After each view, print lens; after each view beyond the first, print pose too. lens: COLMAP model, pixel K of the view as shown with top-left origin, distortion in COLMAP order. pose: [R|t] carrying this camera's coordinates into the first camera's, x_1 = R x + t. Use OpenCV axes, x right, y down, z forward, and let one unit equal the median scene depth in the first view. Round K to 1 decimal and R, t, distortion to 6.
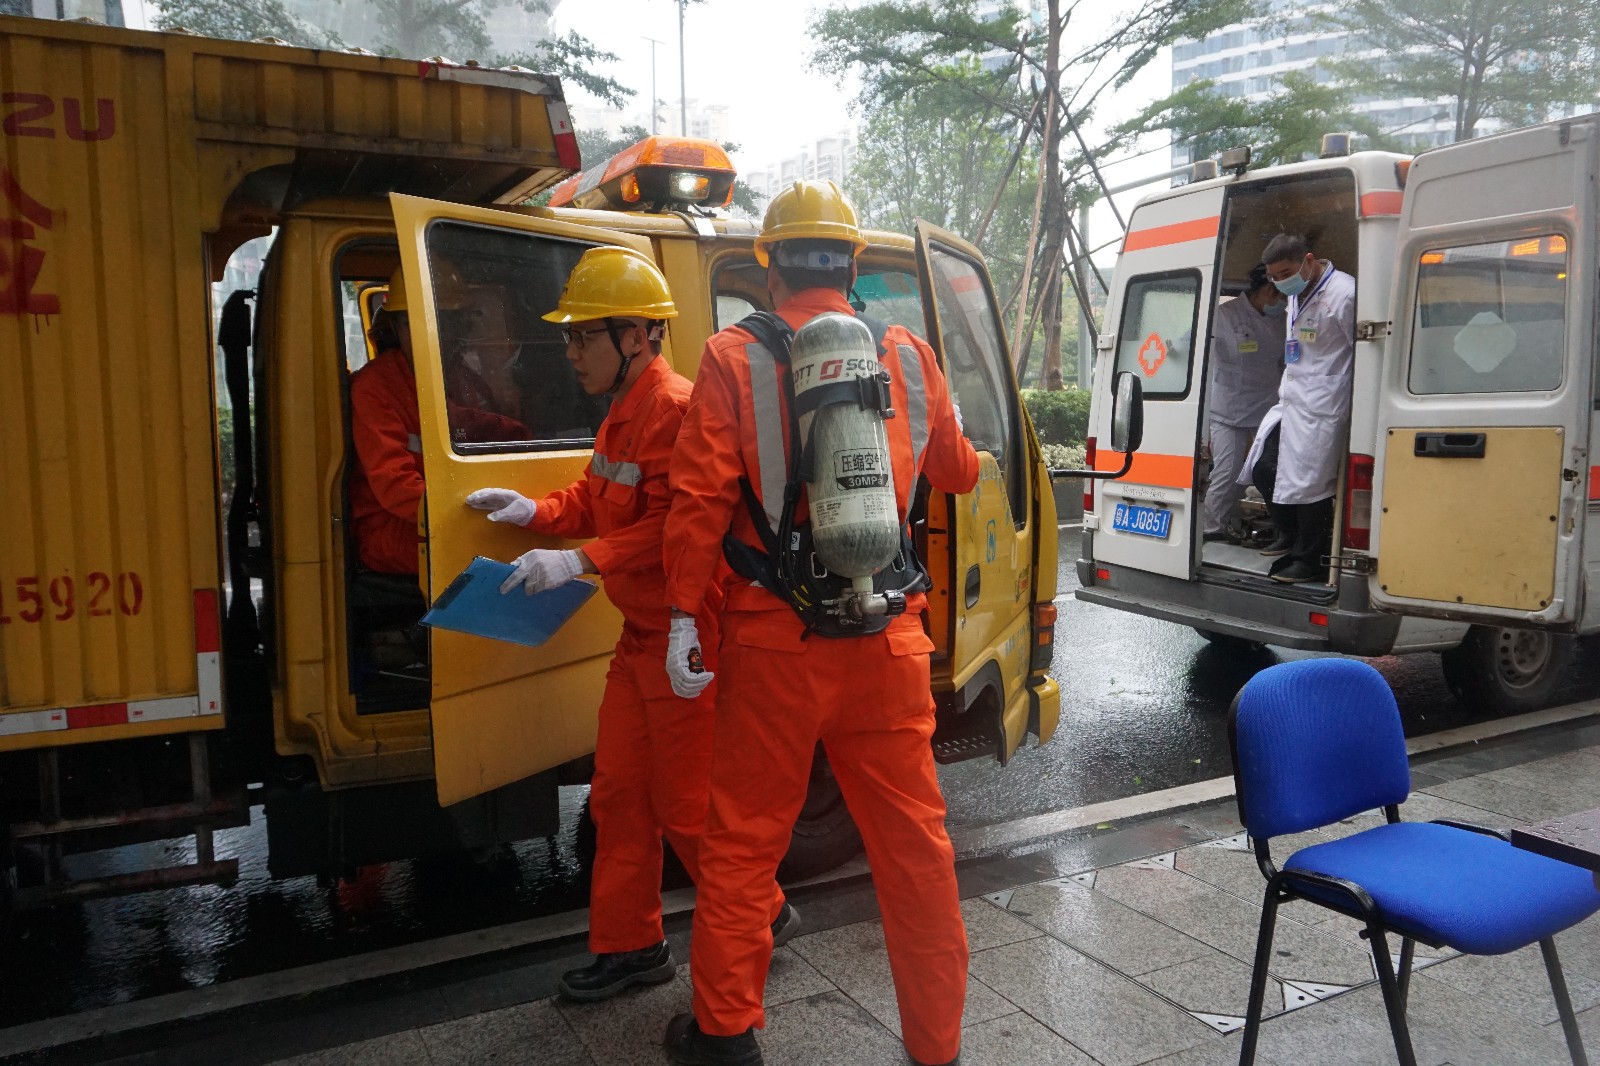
lens RADIAL K [[1225.1, 0, 800.0], [0, 1225.1, 533.0], [0, 0, 1]] dist [-0.072183, 0.062943]
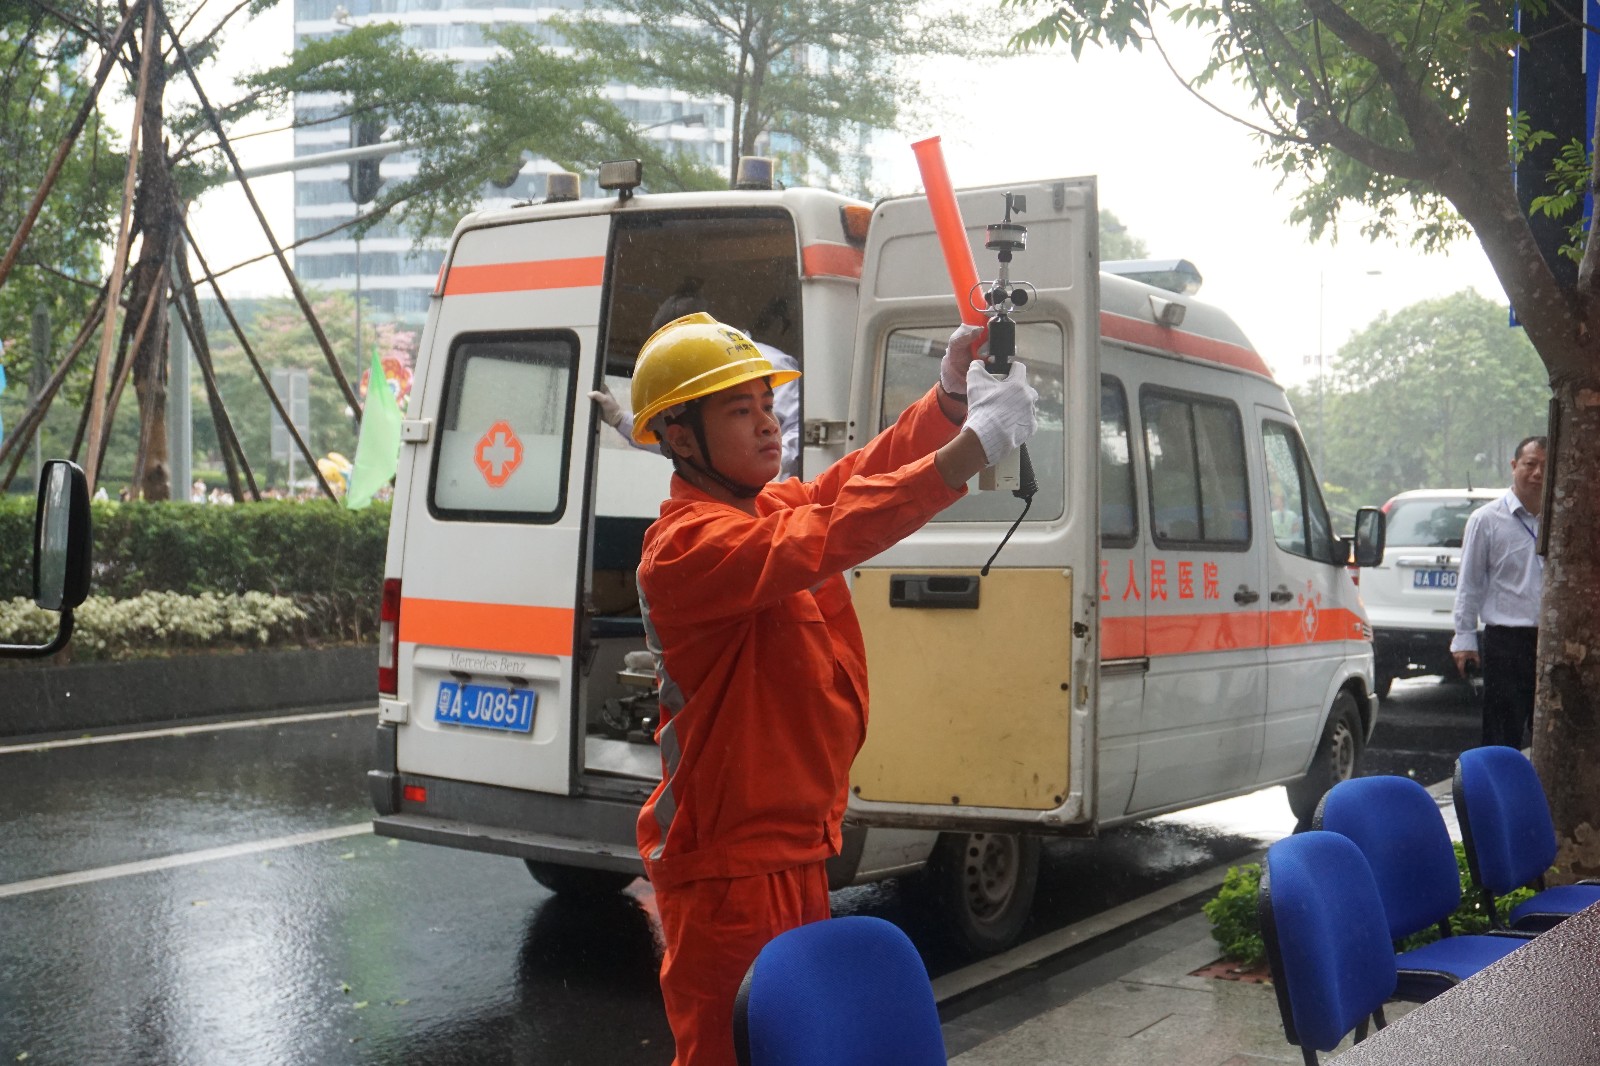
lens RADIAL K [[2045.0, 0, 800.0], [0, 2045.0, 533.0], [0, 0, 1]] dist [0.022626, 0.002024]
pose [[0.850072, 0.020590, 0.526264, -0.149519], [0.032929, 0.995203, -0.092126, 0.003522], [-0.525636, 0.095643, 0.845316, -0.017905]]
